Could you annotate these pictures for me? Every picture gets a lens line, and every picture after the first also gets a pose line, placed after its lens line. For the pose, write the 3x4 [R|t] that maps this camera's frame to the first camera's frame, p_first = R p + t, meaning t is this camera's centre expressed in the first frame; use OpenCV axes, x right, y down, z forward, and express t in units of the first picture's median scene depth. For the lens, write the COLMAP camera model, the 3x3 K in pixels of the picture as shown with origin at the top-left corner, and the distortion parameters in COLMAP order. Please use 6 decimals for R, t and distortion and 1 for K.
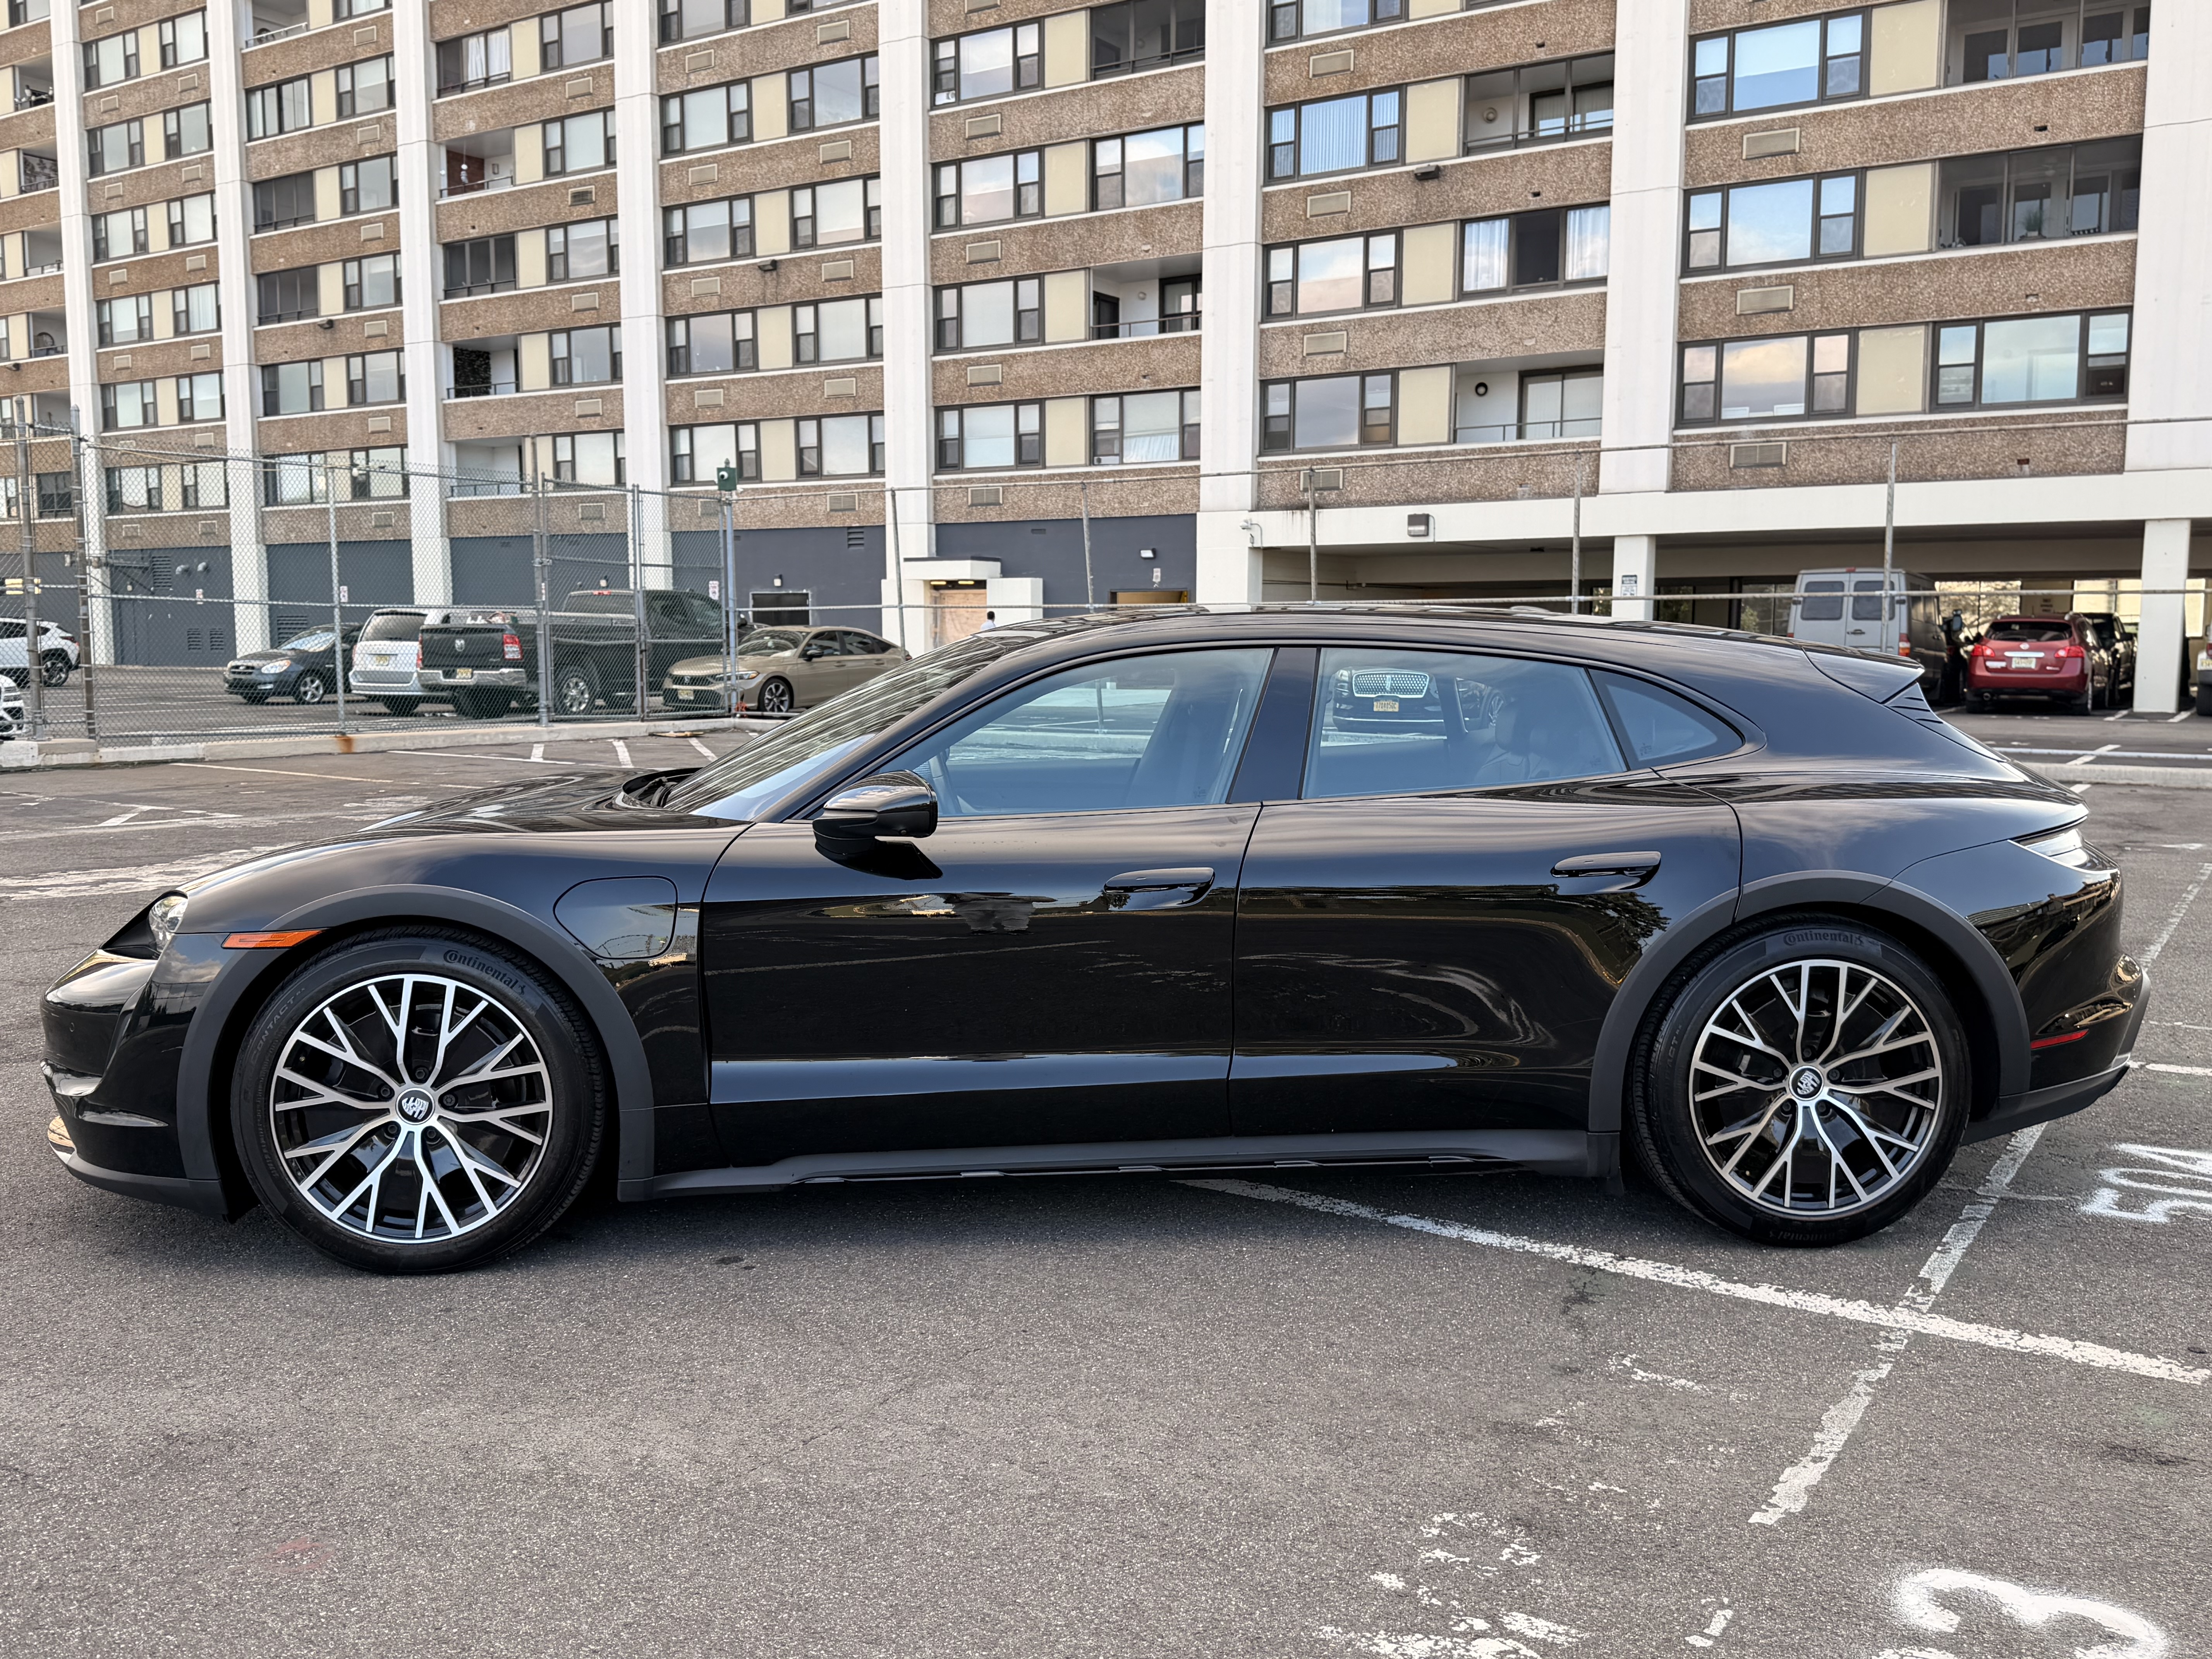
lens RADIAL K [[1900.5, 0, 1110.4], [0, 1900.5, 811.4], [0, 0, 1]] dist [0.029819, -0.046001]
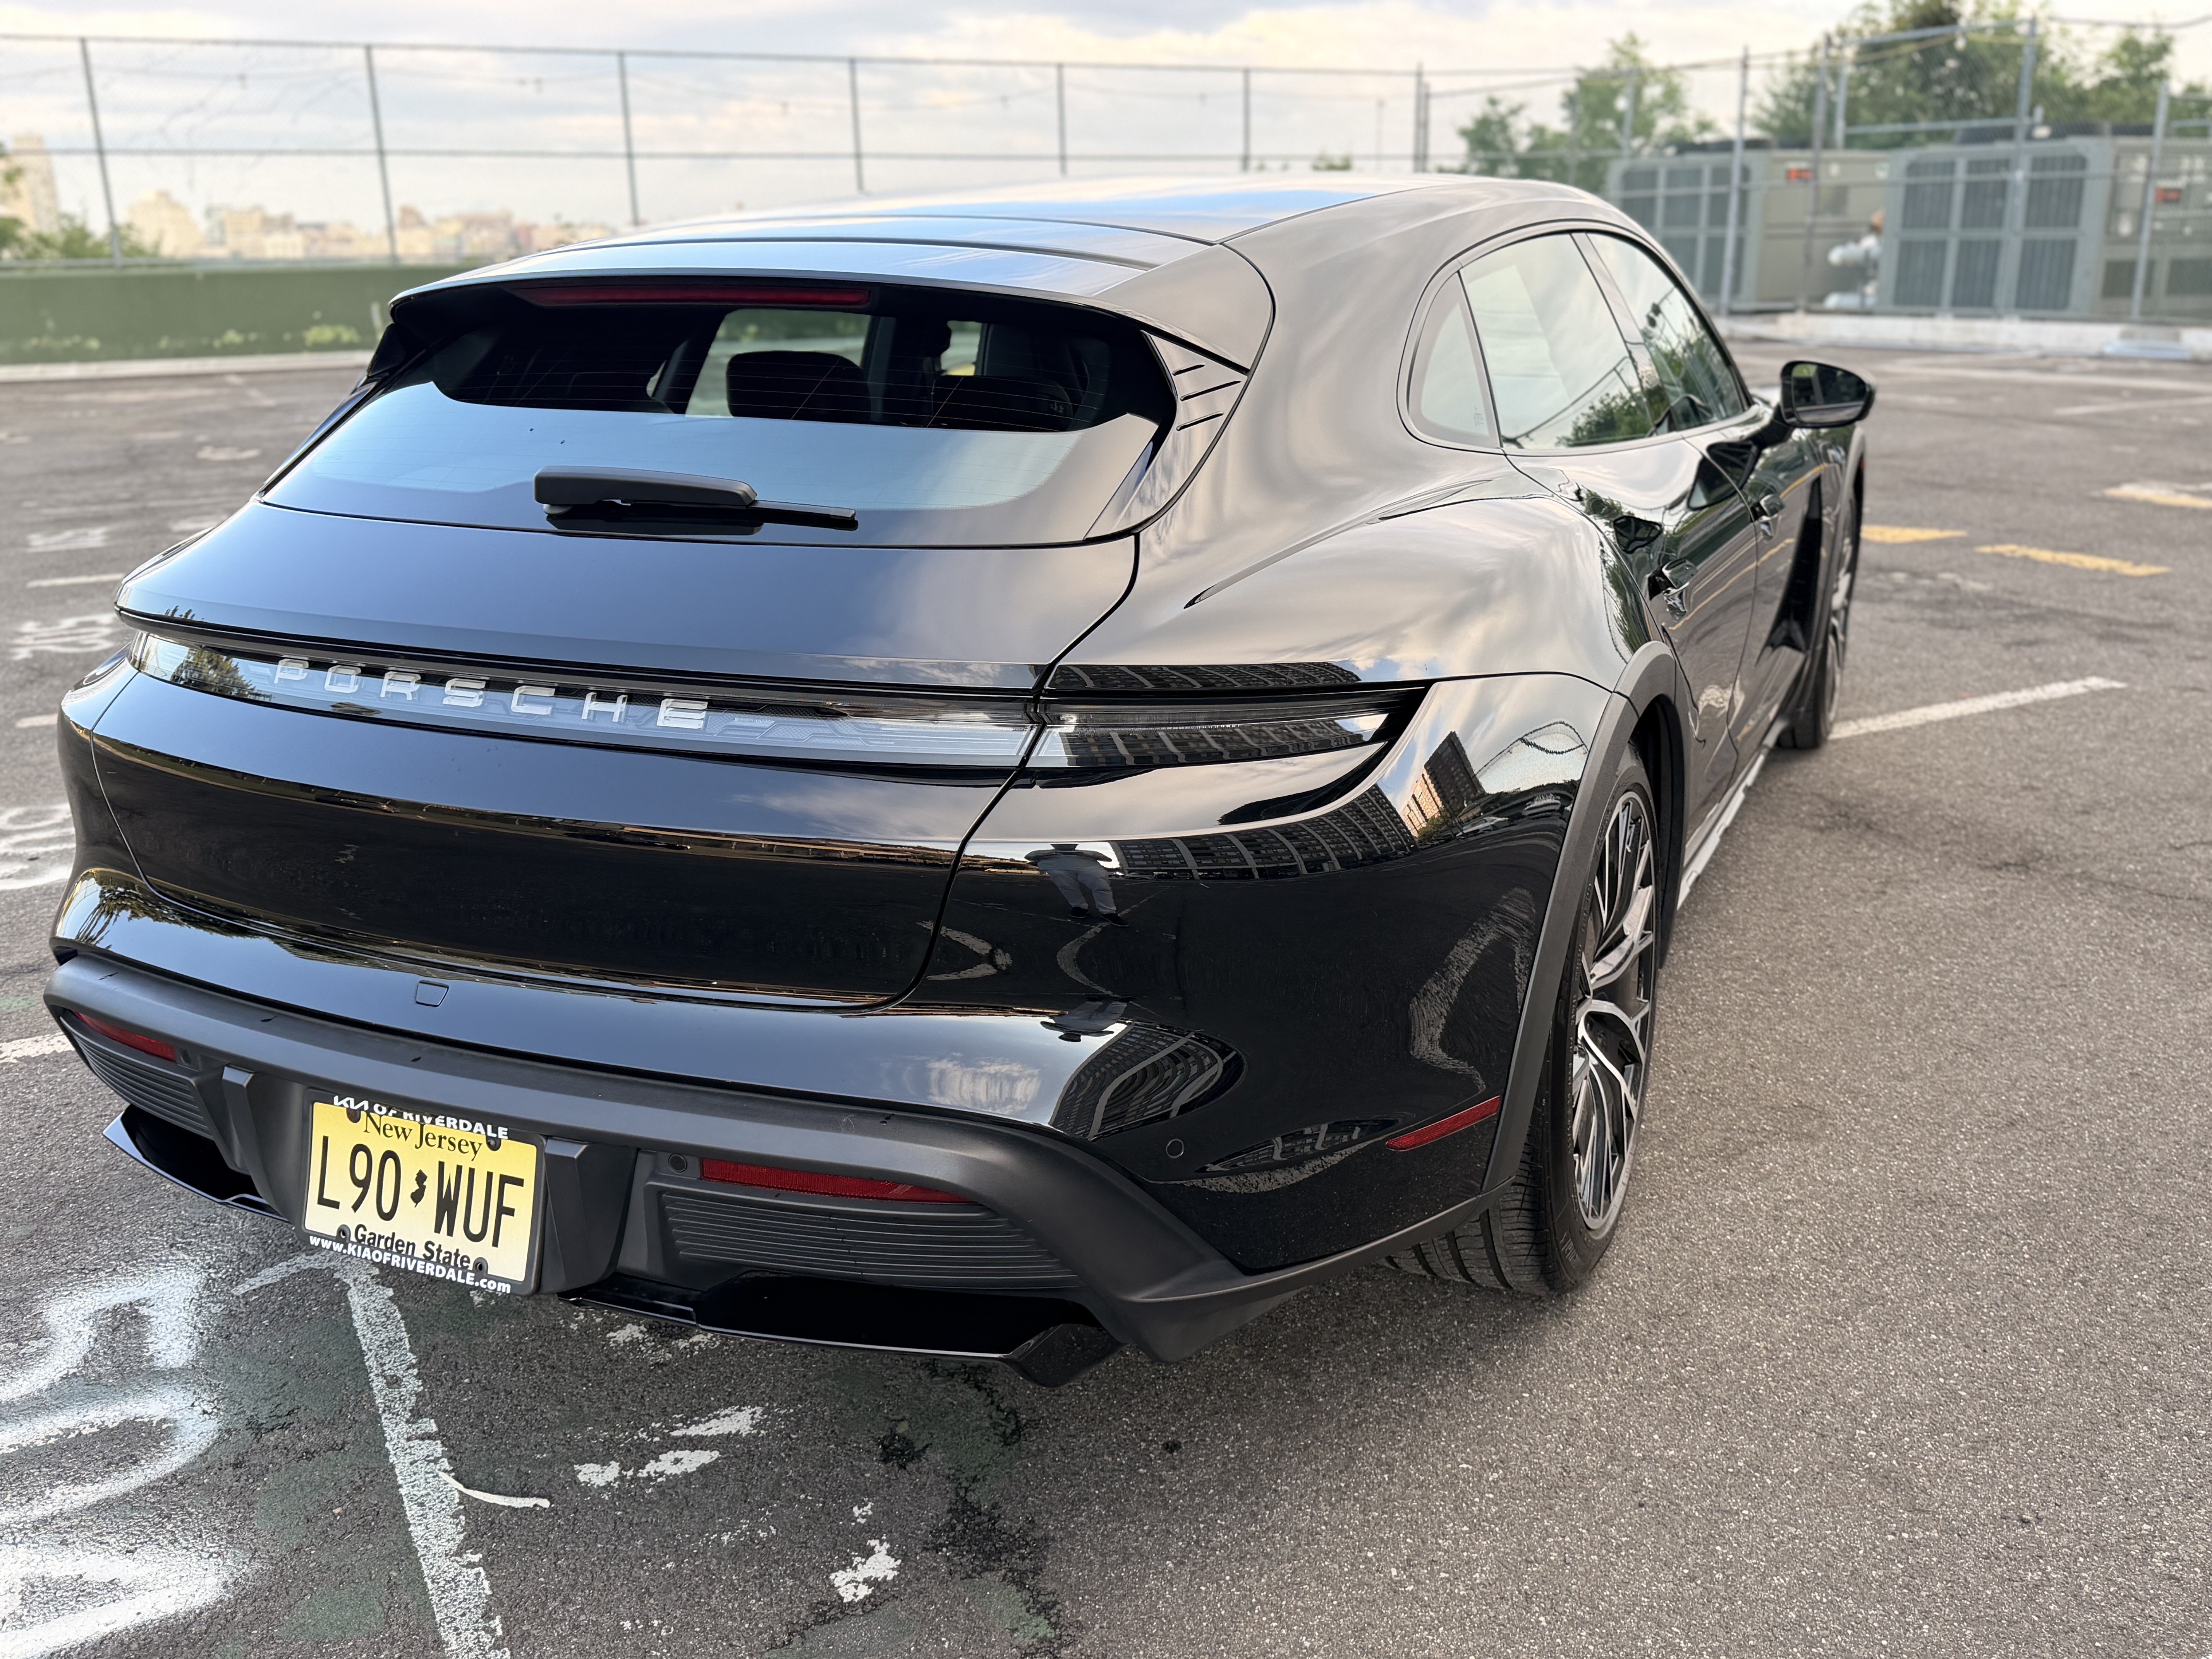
lens RADIAL K [[1896.4, 0, 1105.5], [0, 1896.4, 822.4], [0, 0, 1]] dist [0.065324, -0.110269]
pose [[-0.490456, 0.257864, -0.832442, 0.877367], [-0.062755, 0.942290, 0.328865, -0.135737], [0.869204, 0.213533, -0.445969, 1.570882]]
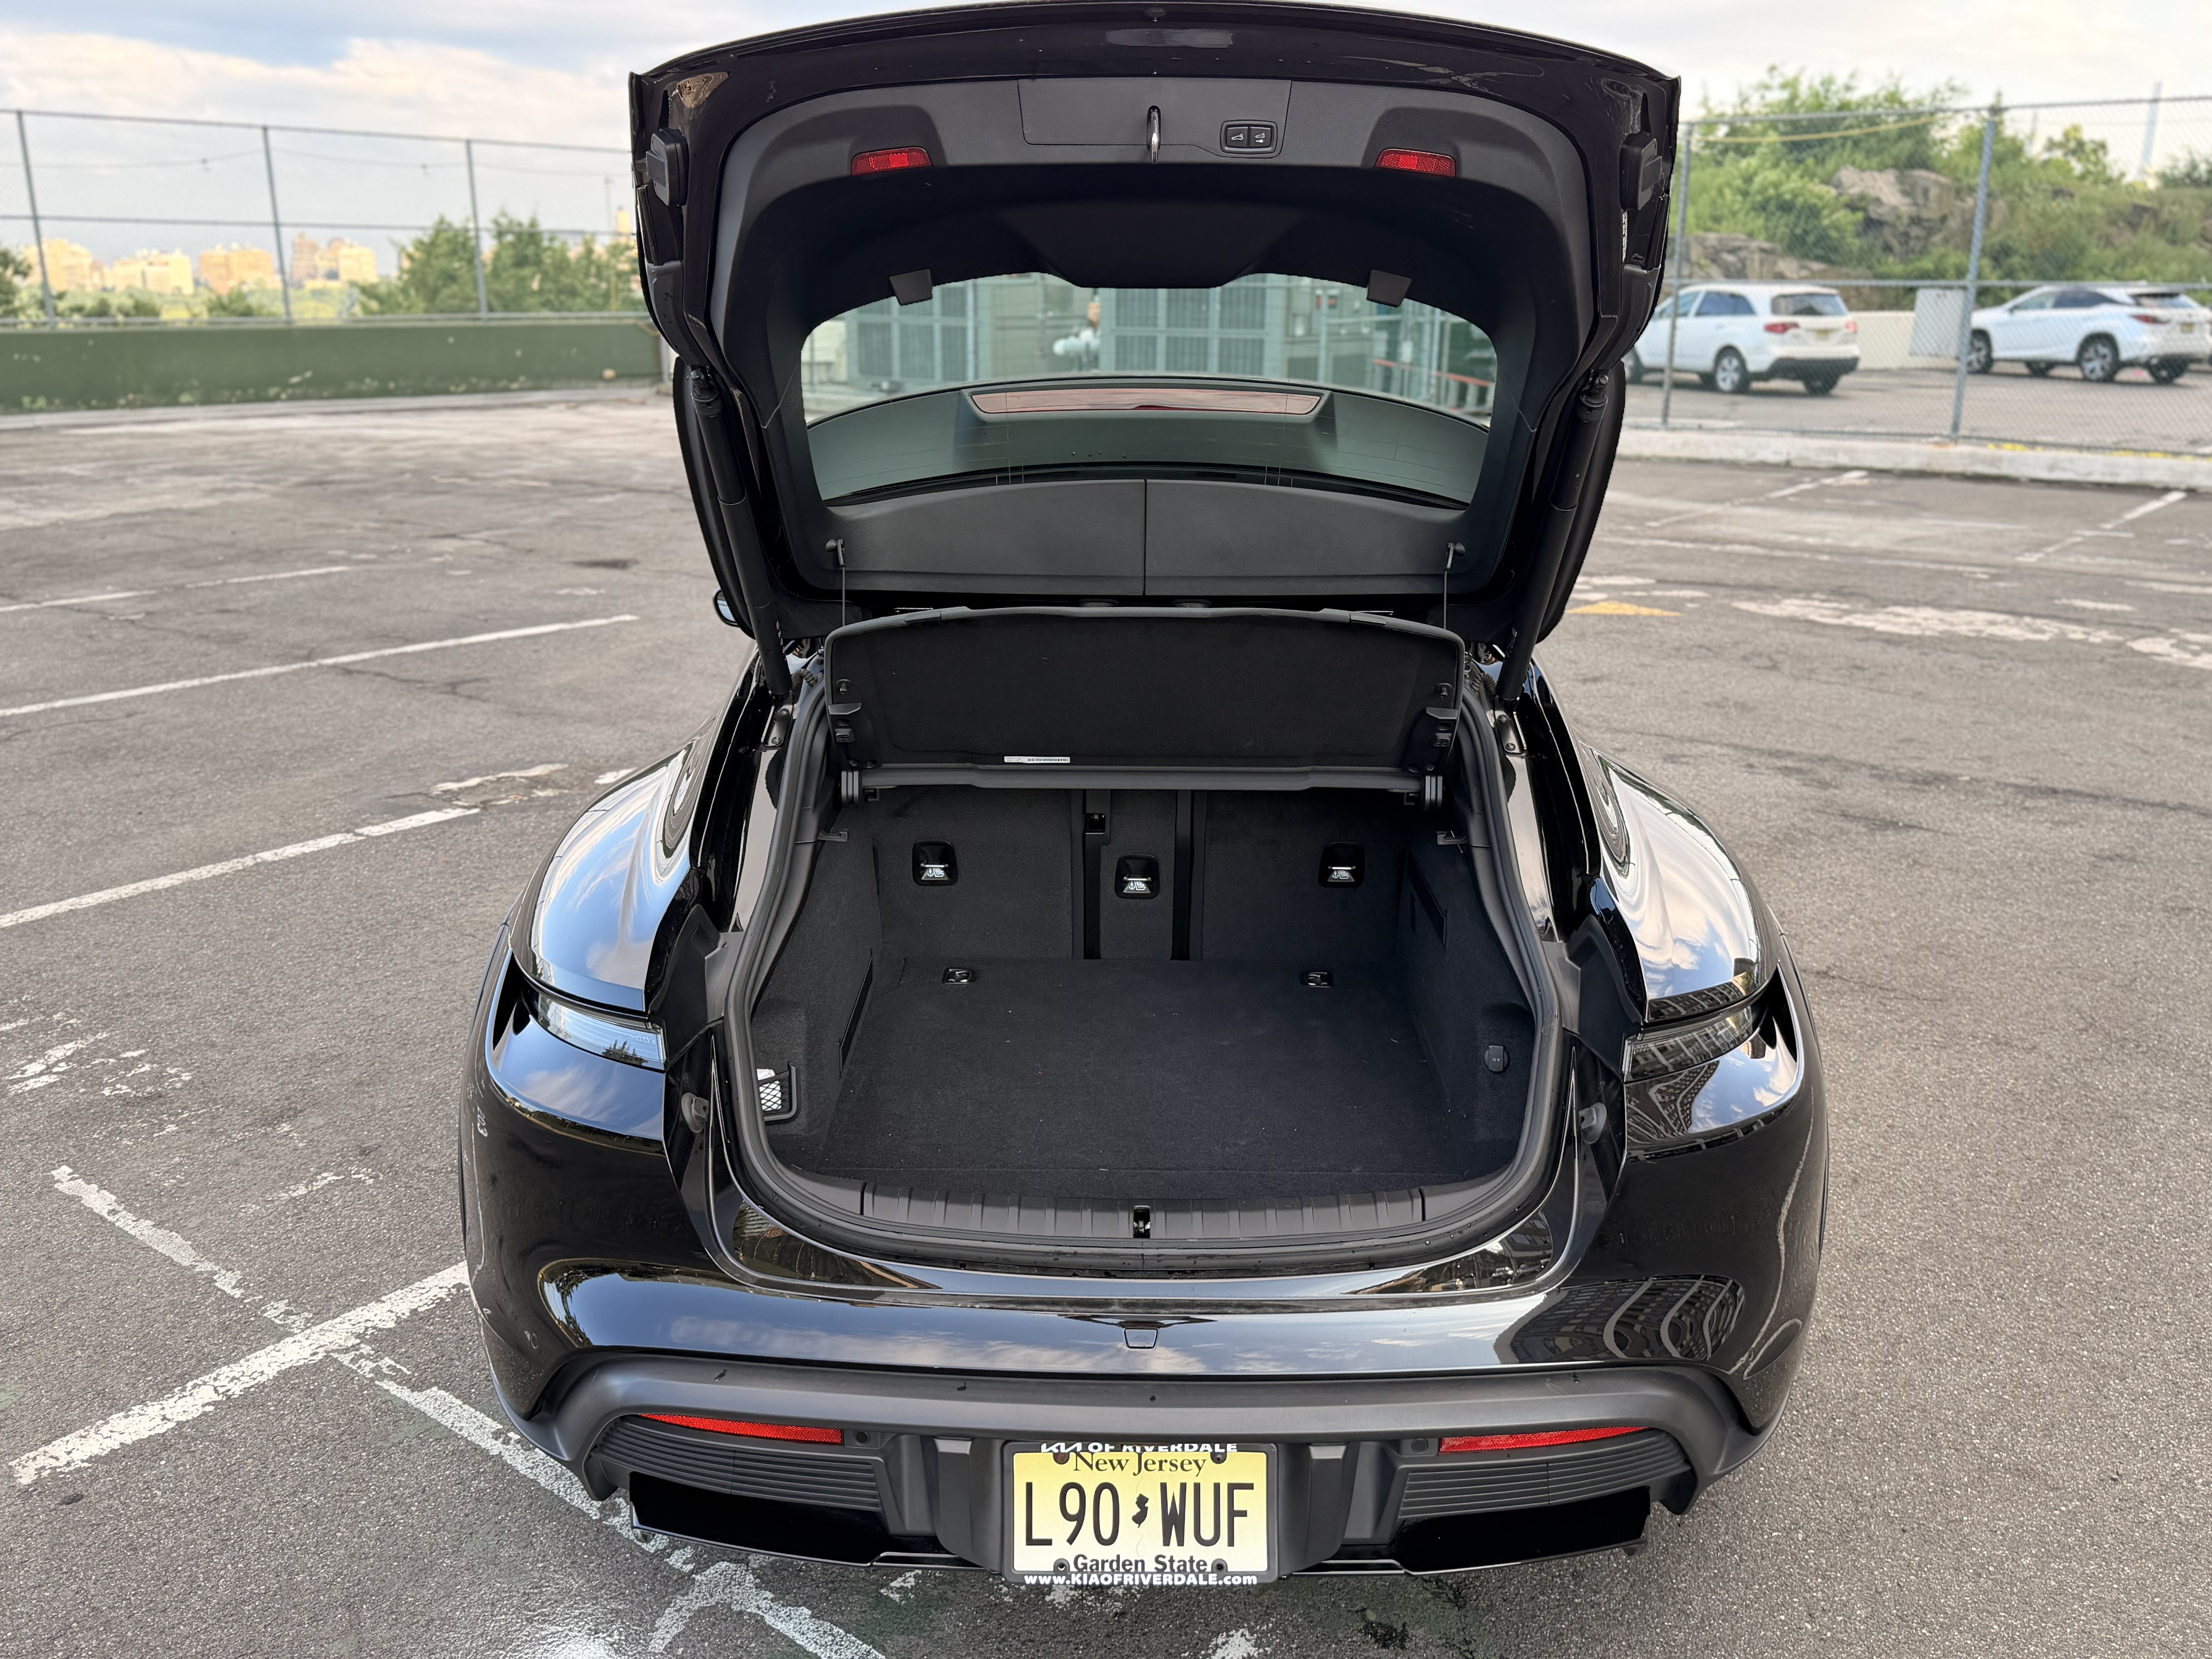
lens RADIAL K [[1896.4, 0, 1105.5], [0, 1896.4, 822.4], [0, 0, 1]] dist [0.065324, -0.110269]
pose [[-0.090363, 0.264598, -0.960116, 1.053039], [-0.094591, 0.957422, 0.272758, -0.214792], [0.991407, 0.115465, -0.061487, 1.243034]]
